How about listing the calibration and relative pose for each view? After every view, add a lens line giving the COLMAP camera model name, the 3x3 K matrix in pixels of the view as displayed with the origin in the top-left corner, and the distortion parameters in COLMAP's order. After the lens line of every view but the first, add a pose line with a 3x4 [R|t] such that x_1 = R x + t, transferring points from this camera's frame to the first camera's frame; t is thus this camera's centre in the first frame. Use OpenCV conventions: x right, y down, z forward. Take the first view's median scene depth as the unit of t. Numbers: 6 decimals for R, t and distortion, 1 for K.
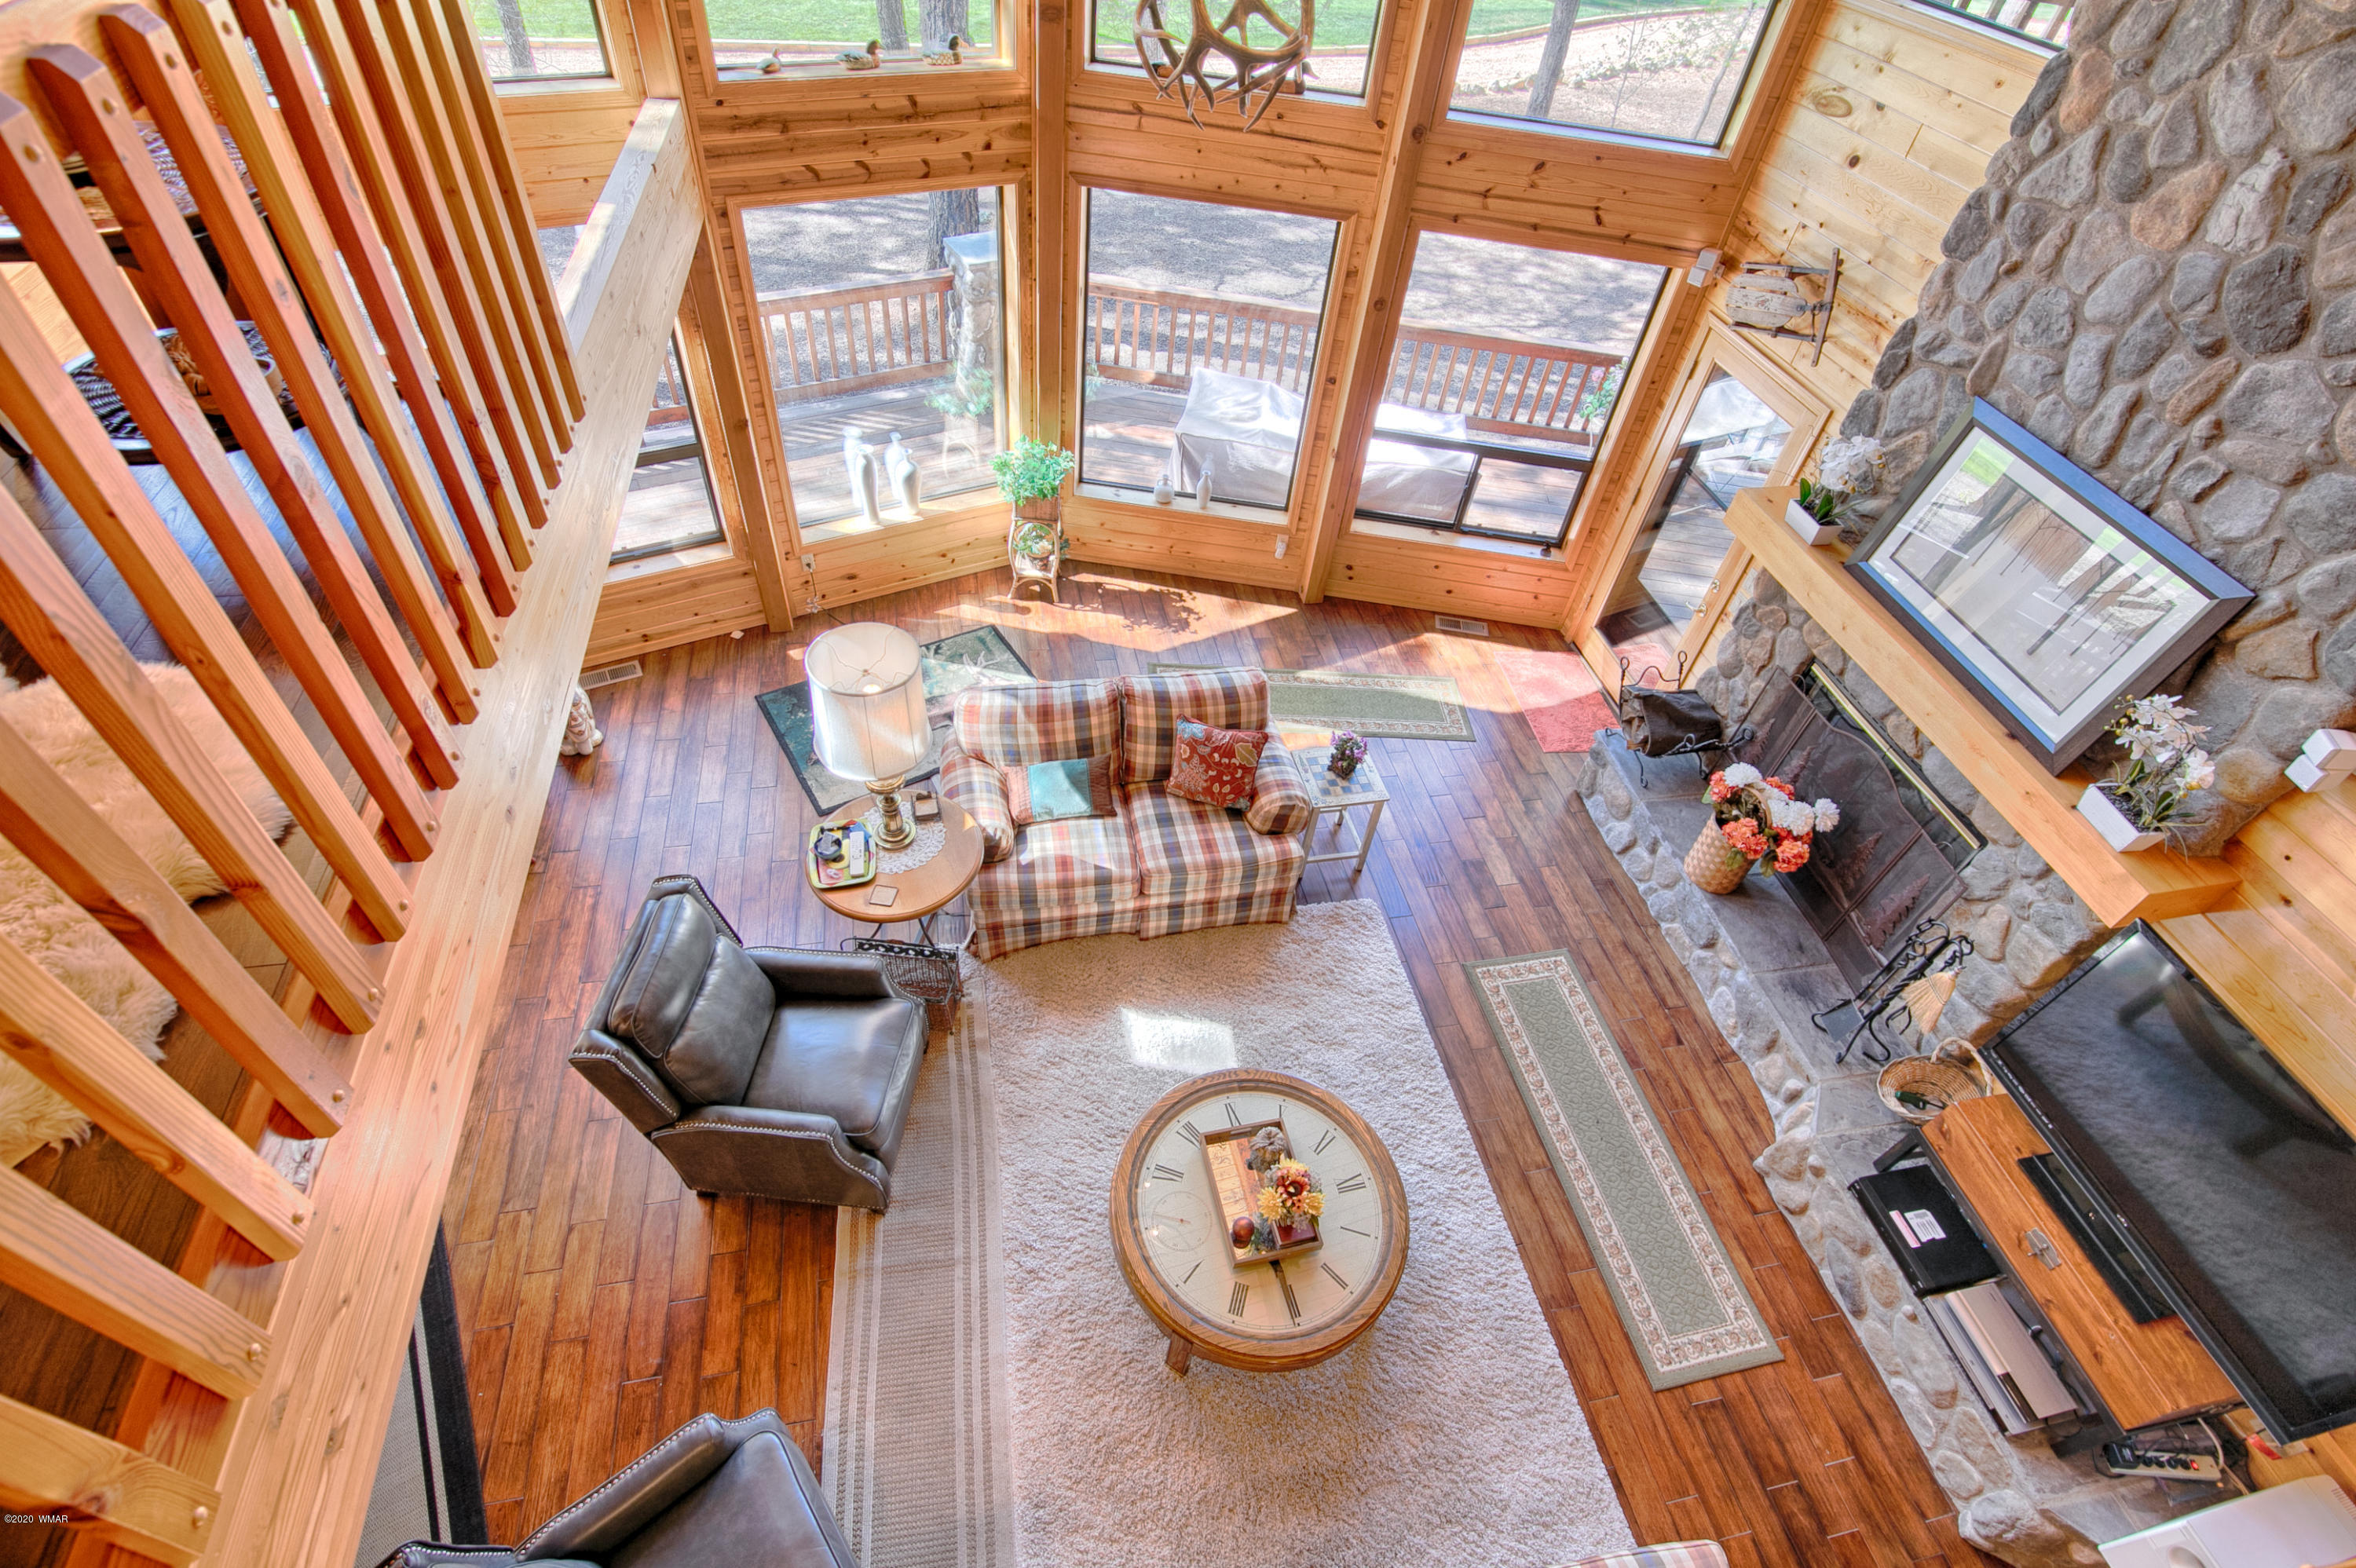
lens RADIAL K [[1077.4, 0, 1175.7], [0, 1077.4, 782.4], [0, 0, 1]] dist [-0.018857, 0.000761]
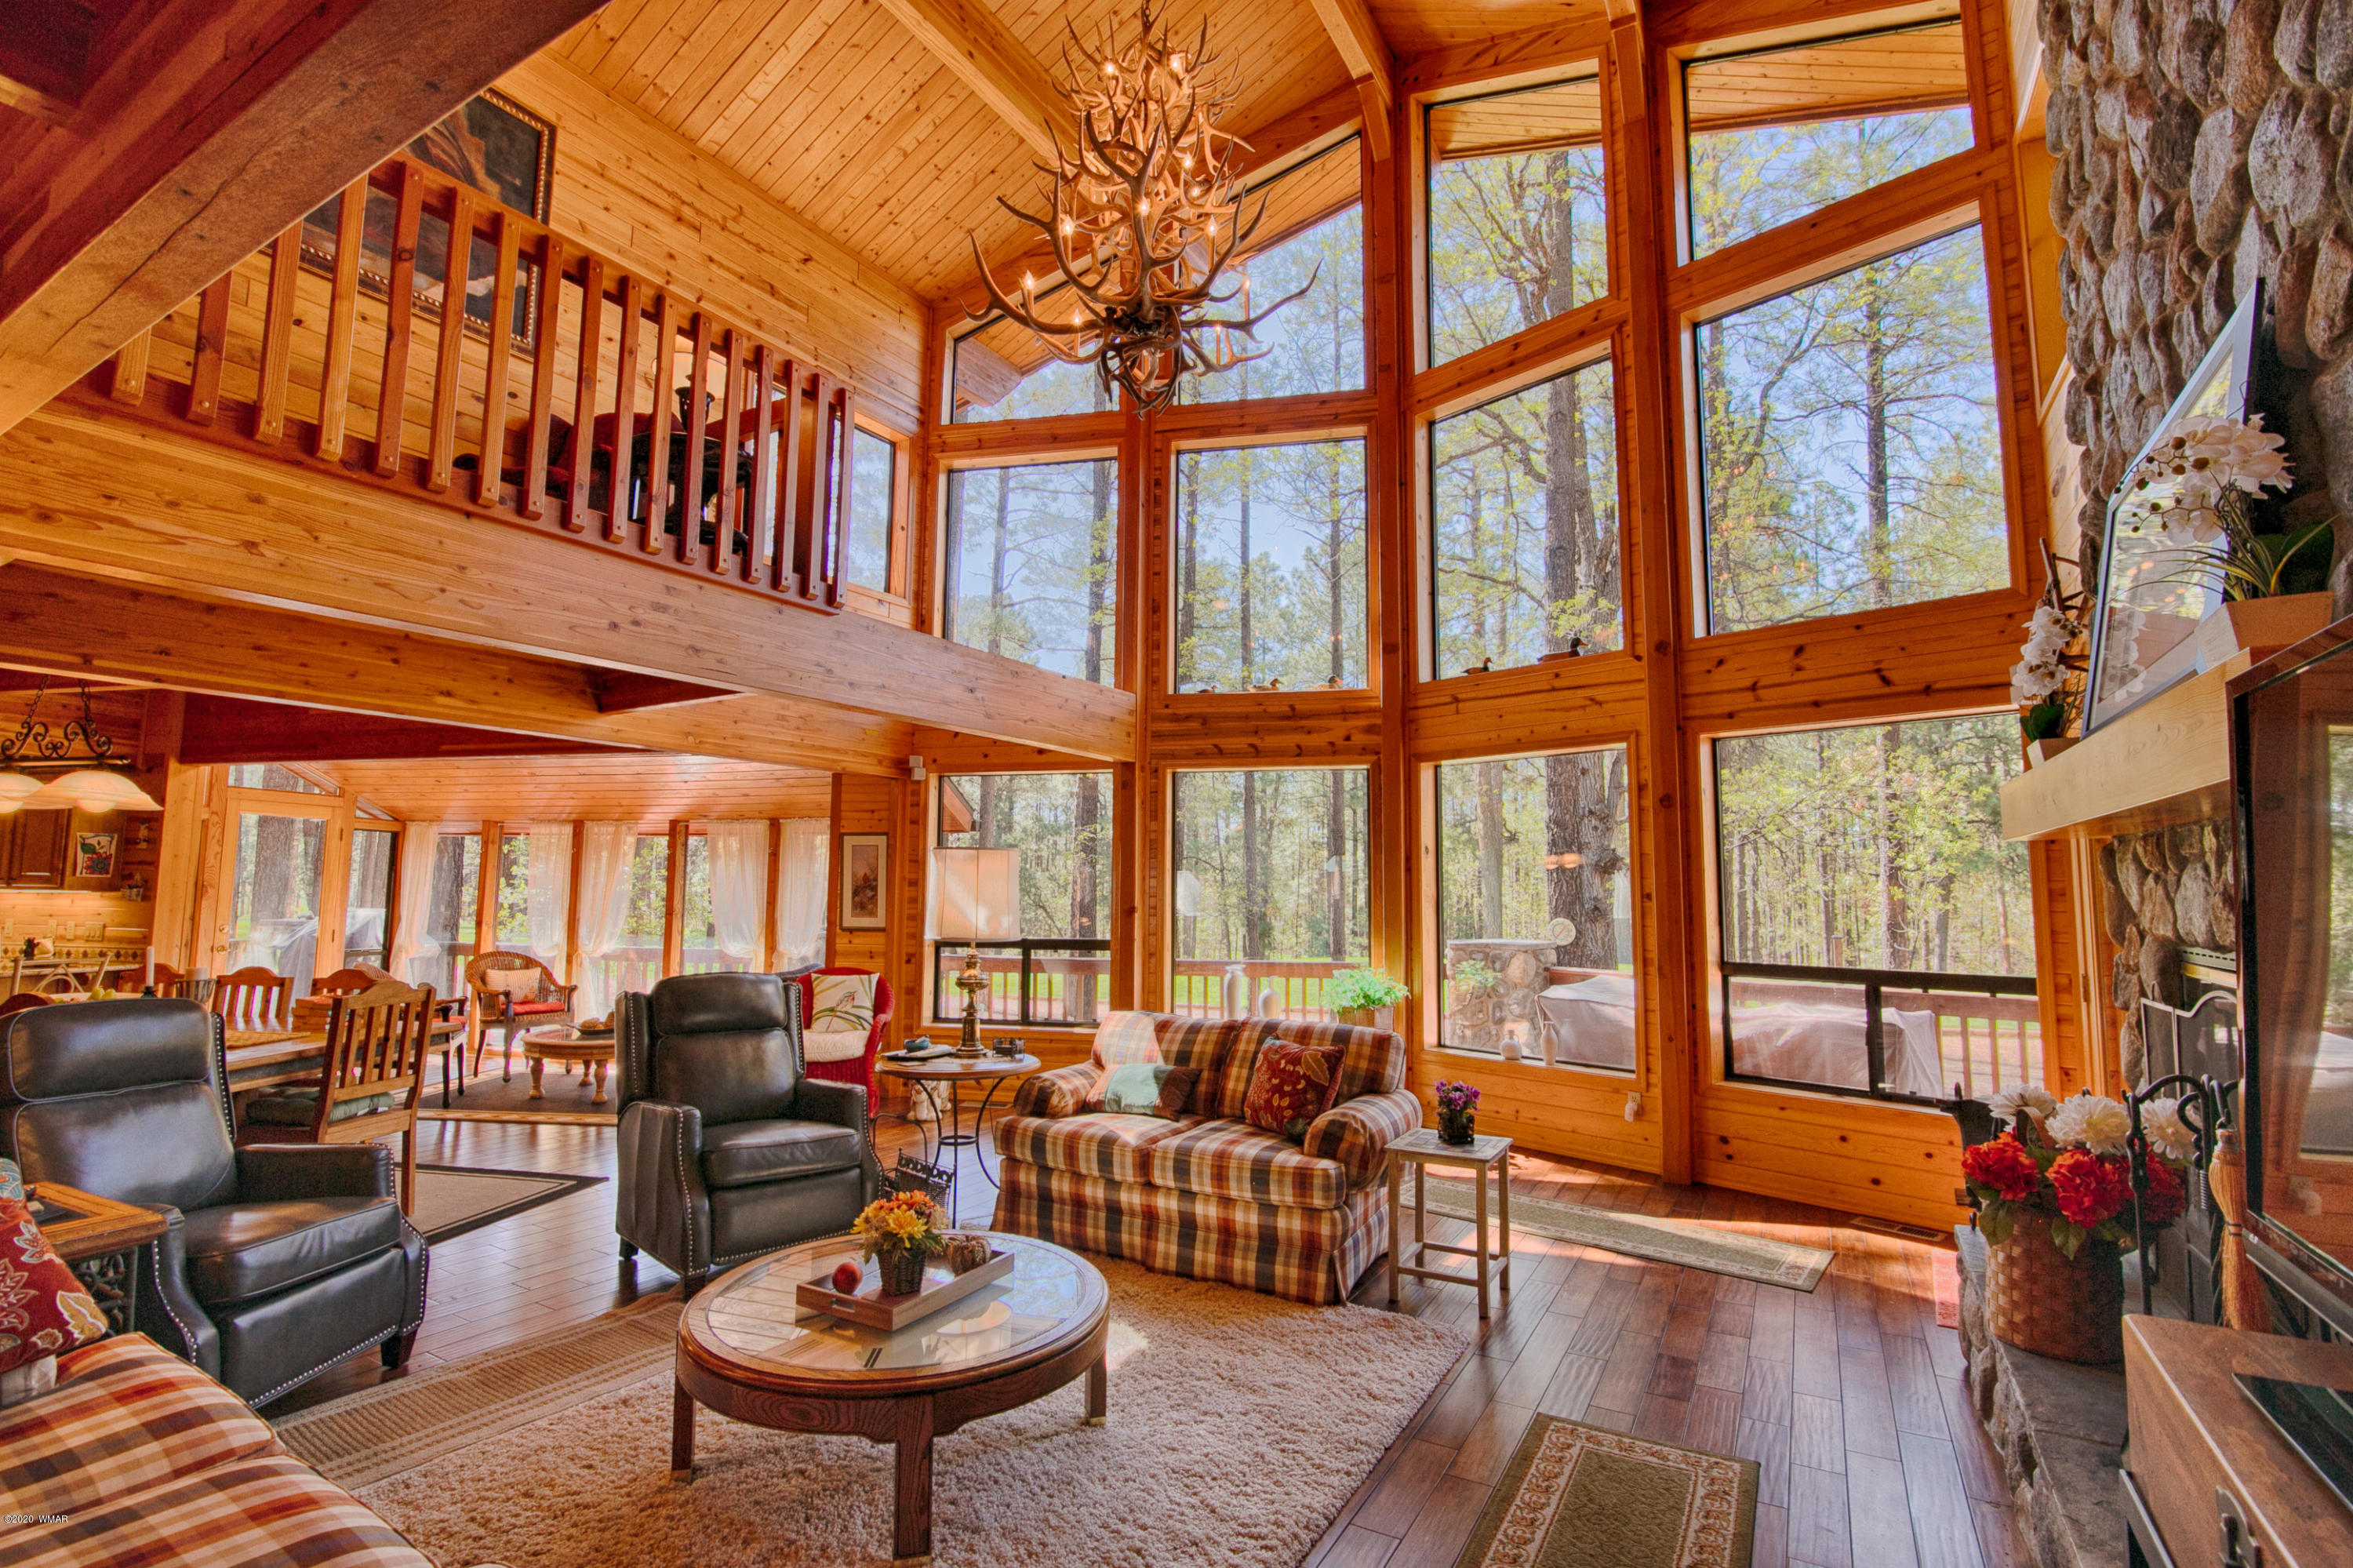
lens RADIAL K [[1076.2, 0, 1171.7], [0, 1076.2, 781.3], [0, 0, 1]] dist [-0.018857, 0.000761]
pose [[0.743637, -0.144787, -0.652718, 0.545947], [-0.440384, 0.628492, -0.641139, 0.411752], [0.503057, 0.764221, 0.403608, 0.392890]]
